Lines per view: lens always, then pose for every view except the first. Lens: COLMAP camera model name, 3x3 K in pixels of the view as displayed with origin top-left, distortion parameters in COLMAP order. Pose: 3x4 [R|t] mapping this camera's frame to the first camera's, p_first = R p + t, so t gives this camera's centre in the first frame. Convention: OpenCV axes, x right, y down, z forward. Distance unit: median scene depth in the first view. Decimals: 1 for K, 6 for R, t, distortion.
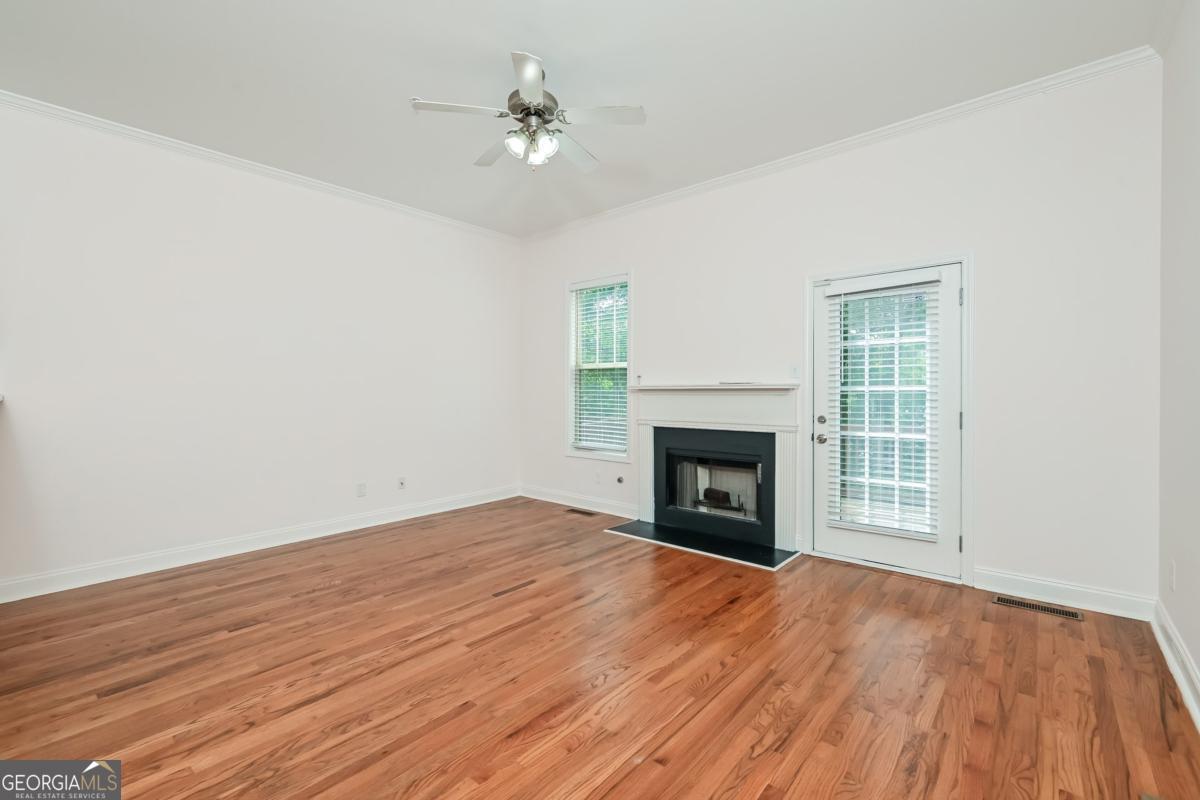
lens RADIAL K [[517.2, 0, 602.3], [0, 517.2, 396.9], [0, 0, 1]] dist [-0.002016, -0.000350]
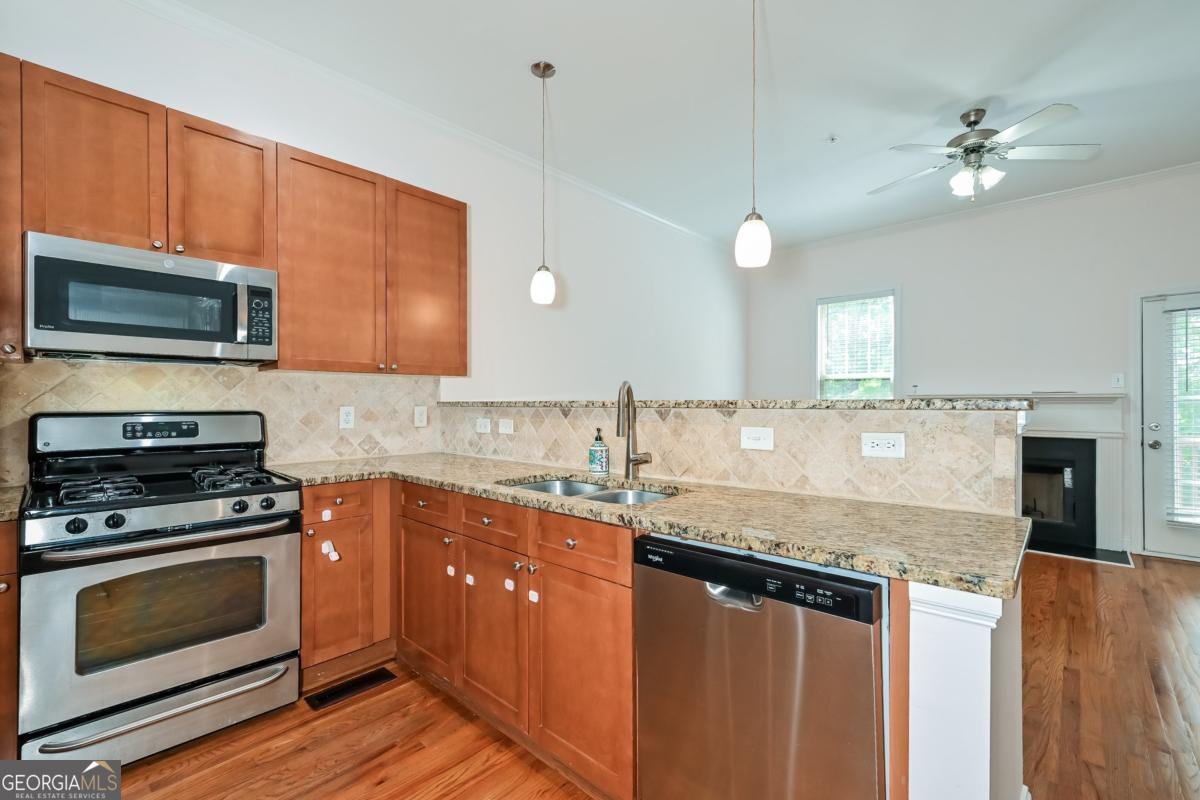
lens RADIAL K [[517.2, 0, 597.0], [0, 517.2, 400.8], [0, 0, 1]] dist [-0.002016, -0.000350]
pose [[0.998951, 0.000859, -0.045794, -0.895772], [-0.001396, 0.999931, -0.011699, 0.006280], [0.045781, 0.011750, 0.998882, -0.146993]]
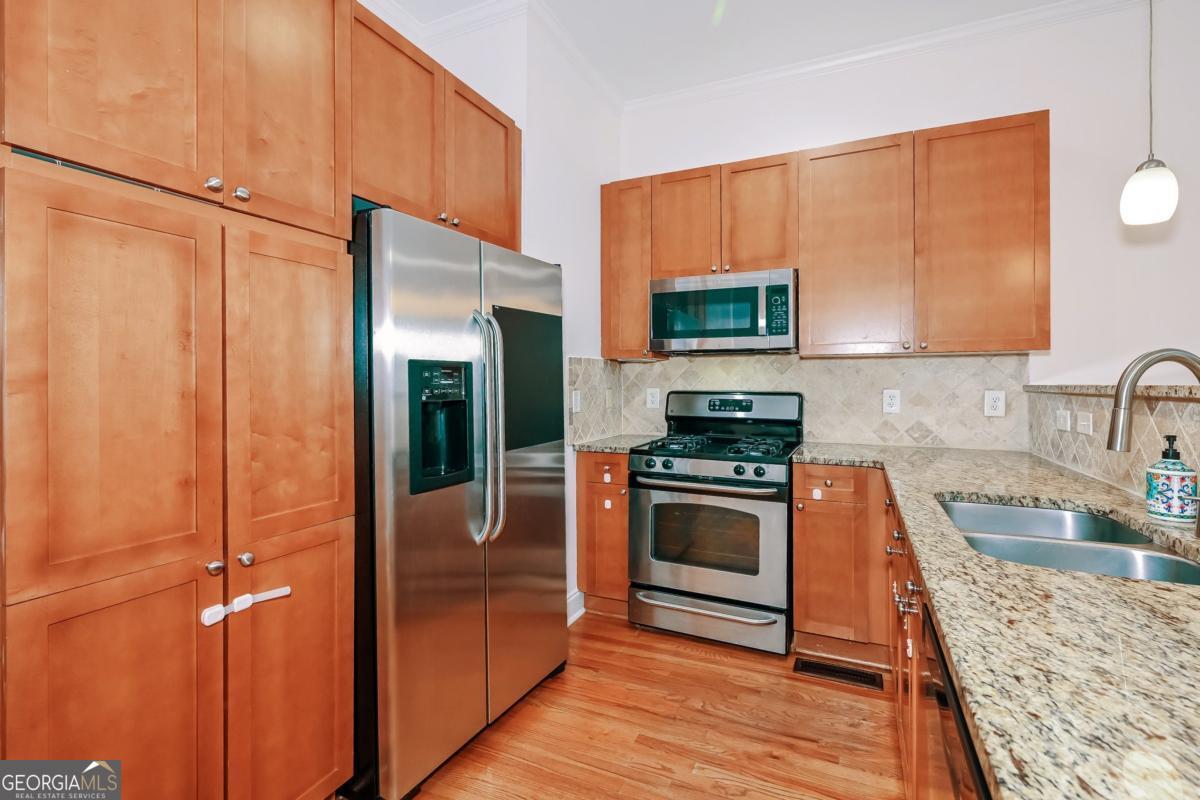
lens RADIAL K [[517.2, 0, 595.2], [0, 517.2, 383.8], [0, 0, 1]] dist [-0.002016, -0.000350]
pose [[0.283055, 0.003918, -0.959096, -0.668622], [-0.012269, 0.999925, 0.000464, 0.001810], [0.959025, 0.011635, 0.283082, 0.044332]]
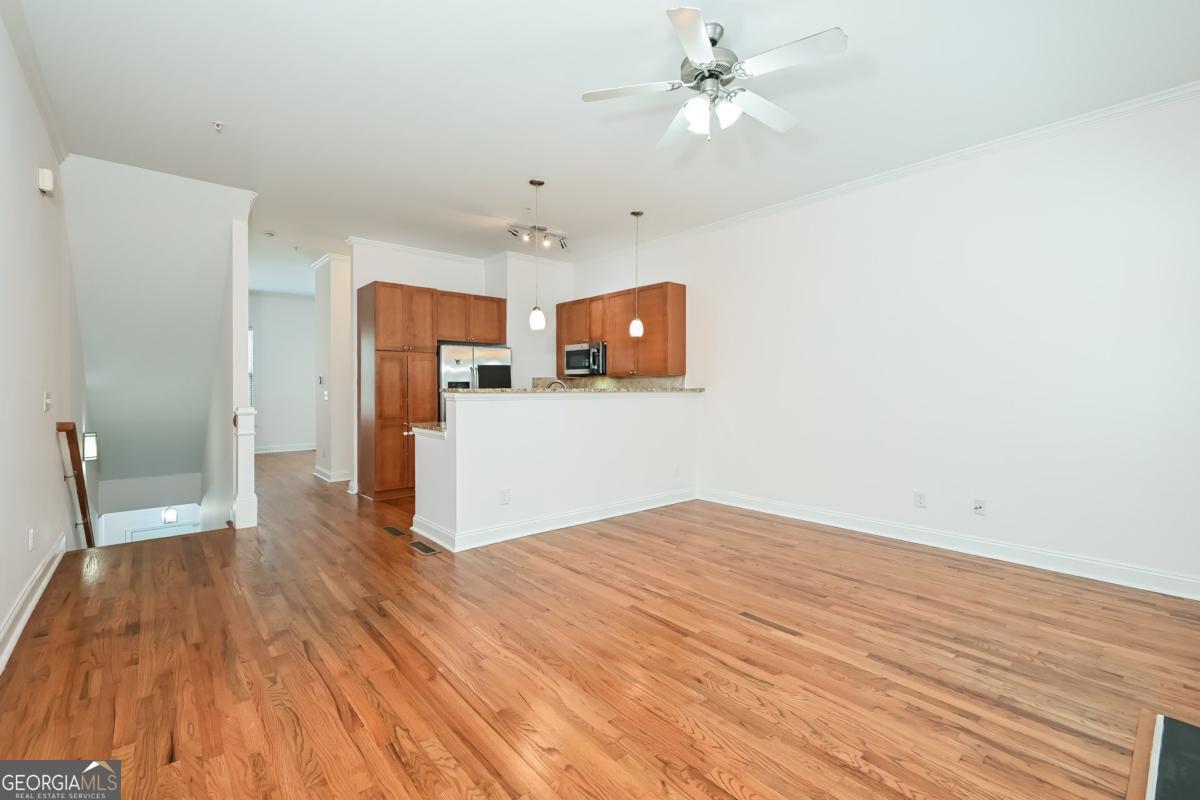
lens RADIAL K [[517.2, 0, 600.3], [0, 517.2, 392.1], [0, 0, 1]] dist [-0.002016, -0.000350]
pose [[-0.150807, 0.012382, -0.988486, 0.781062], [-0.011927, 0.999826, 0.014343, -0.015605], [0.988491, 0.013953, -0.150633, 0.954130]]
